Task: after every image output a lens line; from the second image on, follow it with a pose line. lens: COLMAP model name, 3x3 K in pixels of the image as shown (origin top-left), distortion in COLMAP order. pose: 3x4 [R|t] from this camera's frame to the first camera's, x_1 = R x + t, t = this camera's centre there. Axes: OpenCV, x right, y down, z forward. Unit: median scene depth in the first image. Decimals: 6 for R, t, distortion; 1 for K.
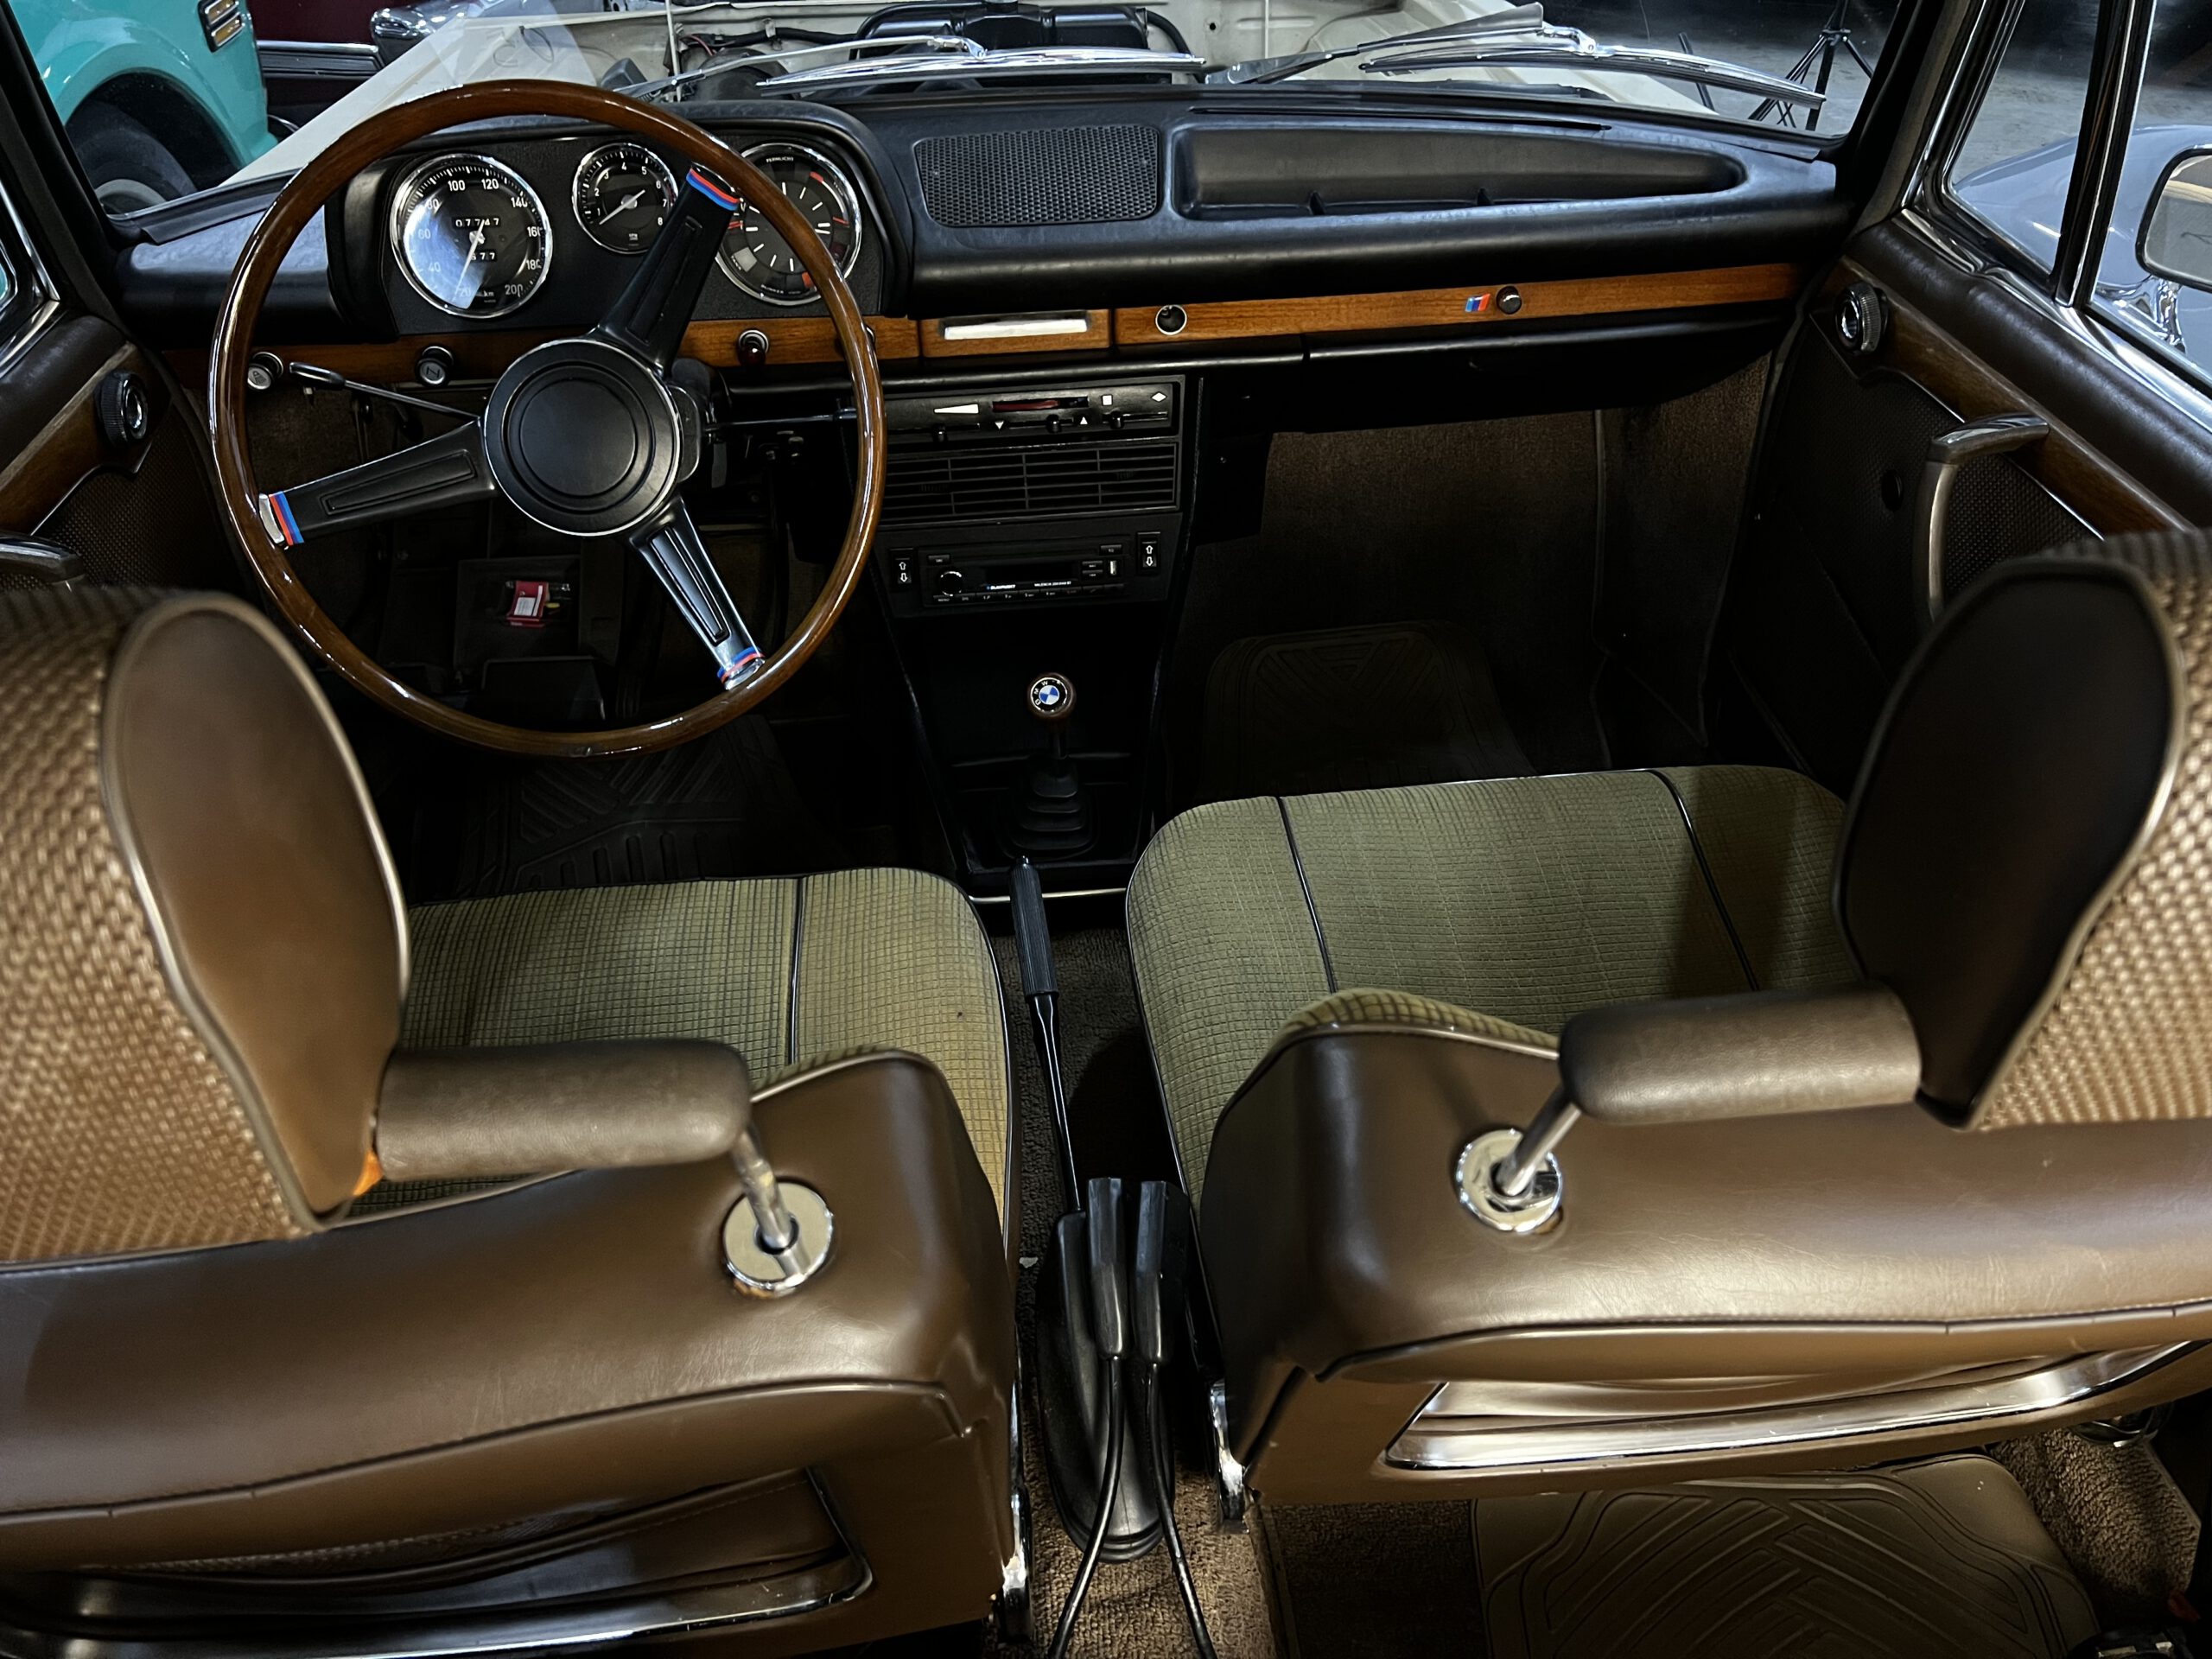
lens RADIAL K [[1680.2, 0, 1106.0], [0, 1680.2, 829.5], [0, 0, 1]] dist [0.017303, 0.005915]
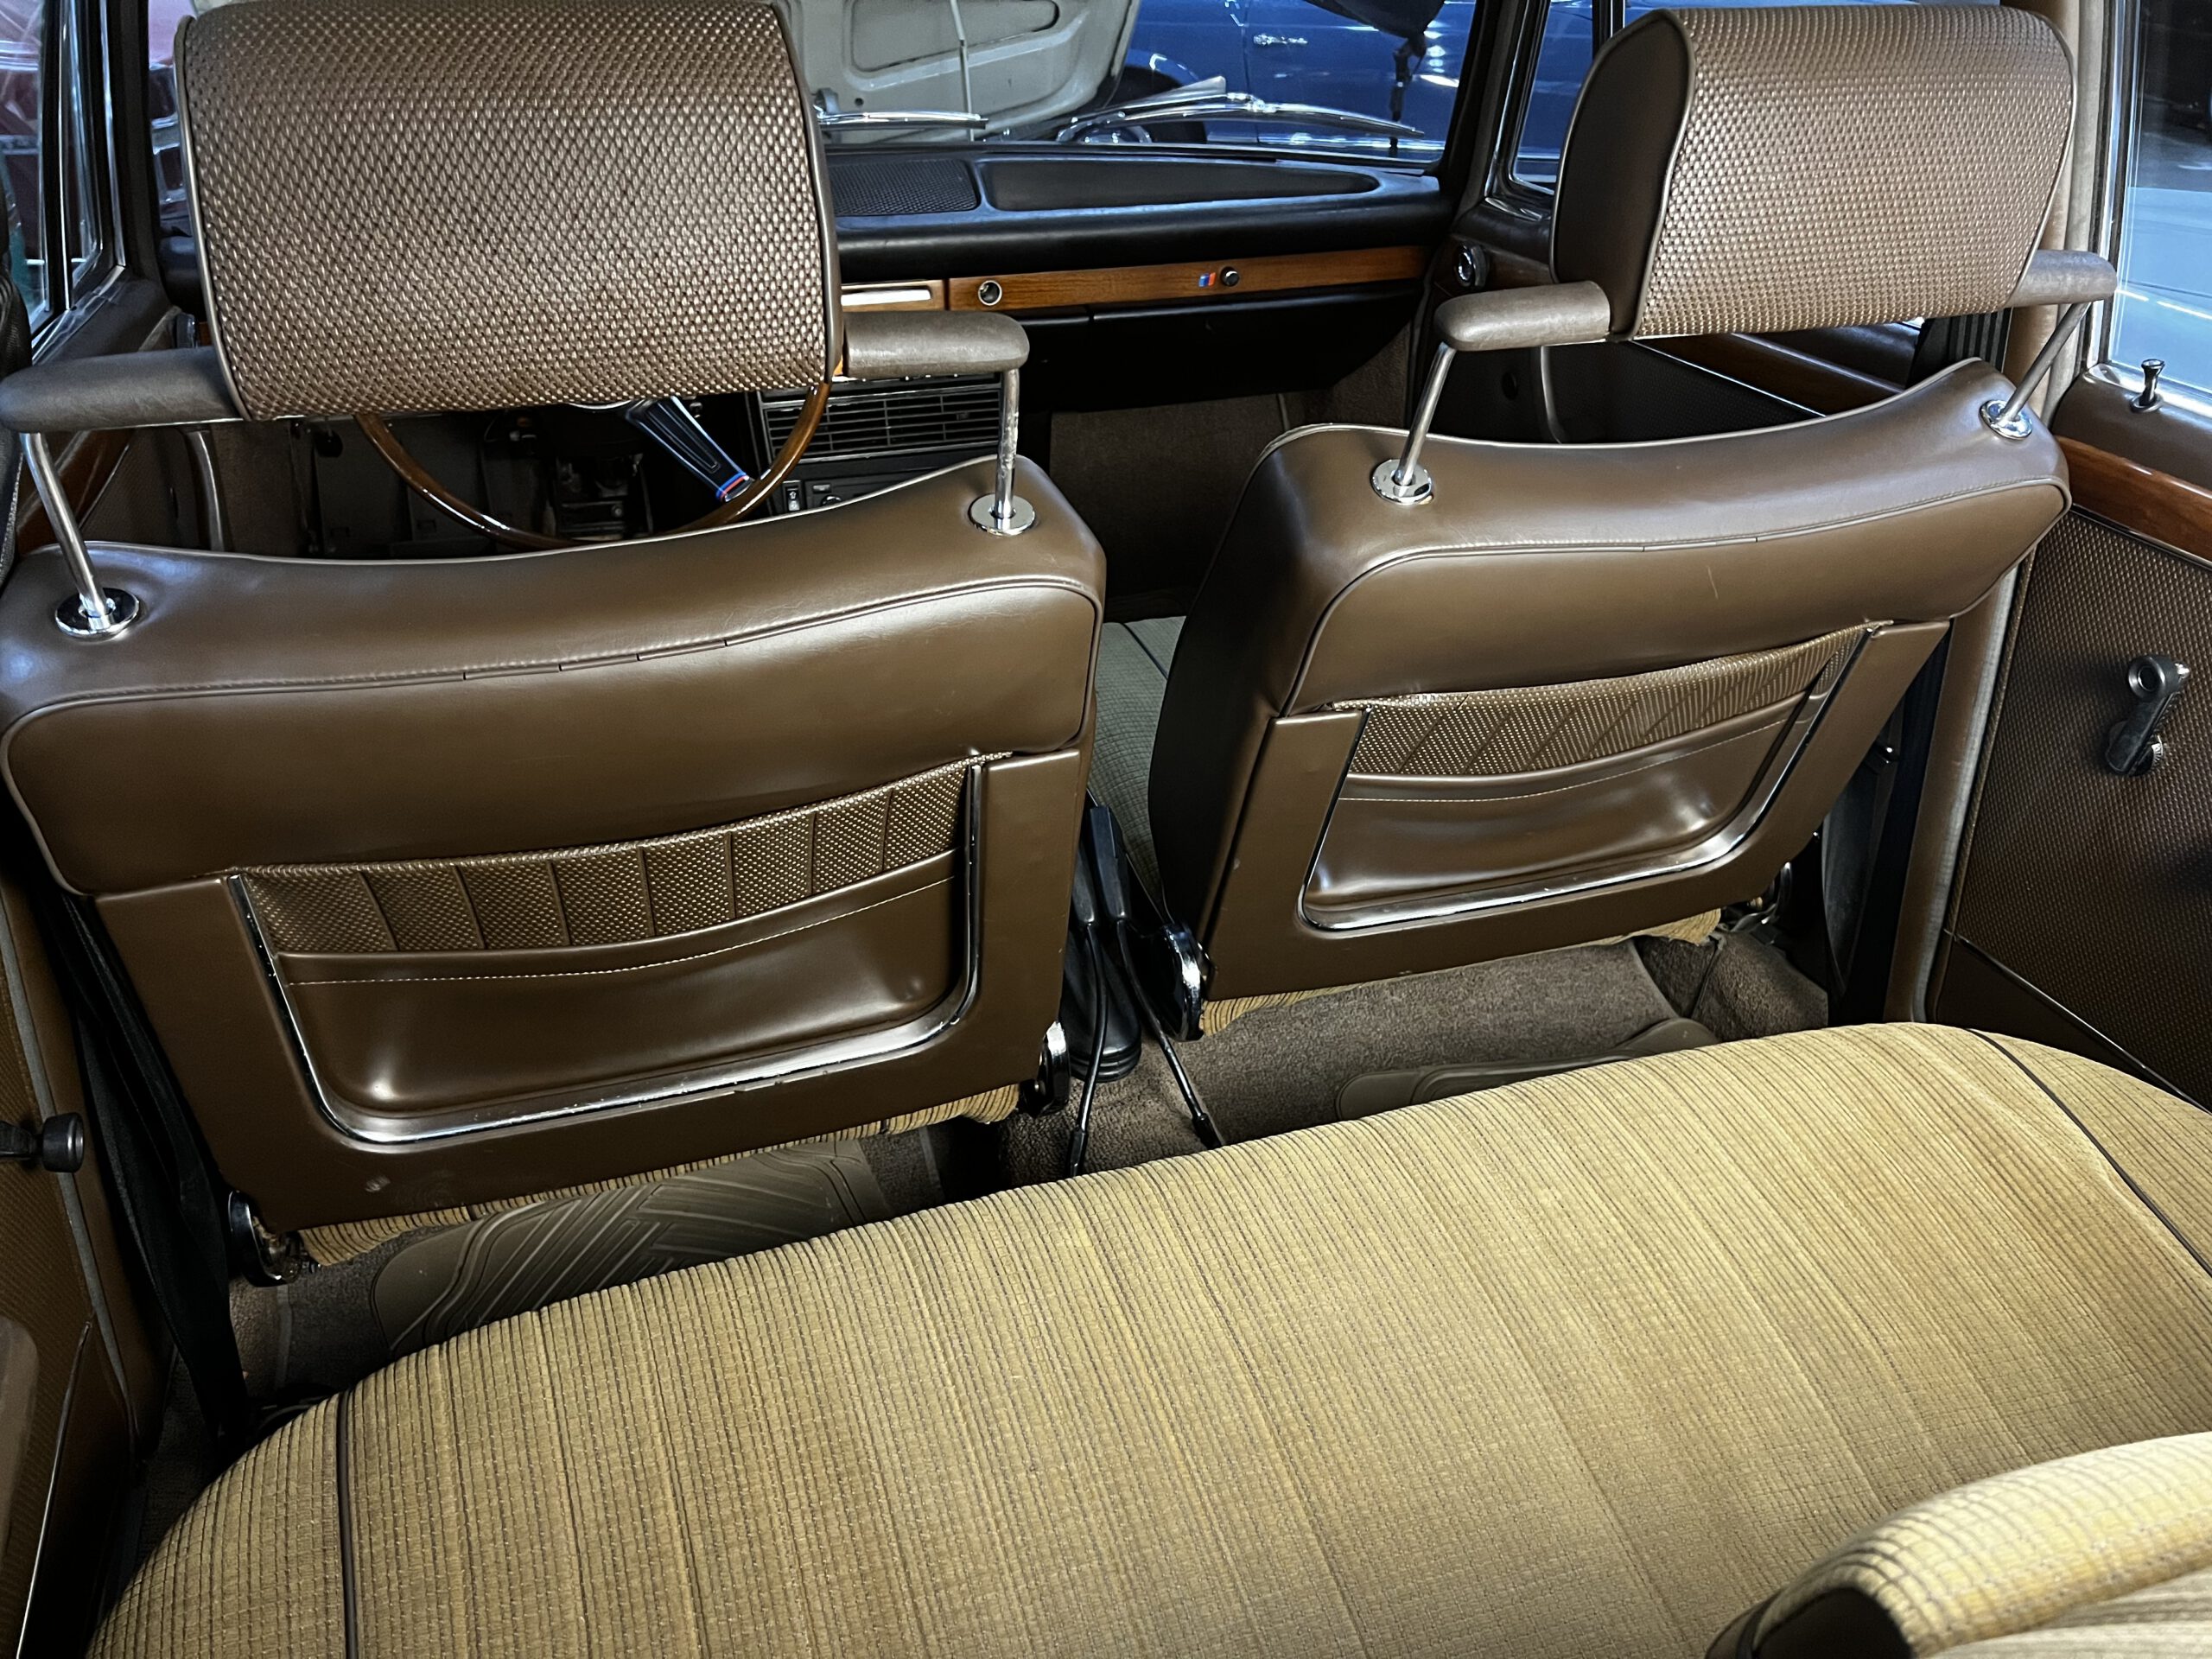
lens RADIAL K [[1680.2, 0, 1106.0], [0, 1680.2, 829.5], [0, 0, 1]] dist [0.017303, 0.005915]
pose [[0.973760, -0.092758, 0.207816, -0.196304], [0.124306, 0.981698, -0.144279, 0.331243], [-0.190630, 0.166326, 0.967469, -0.246241]]
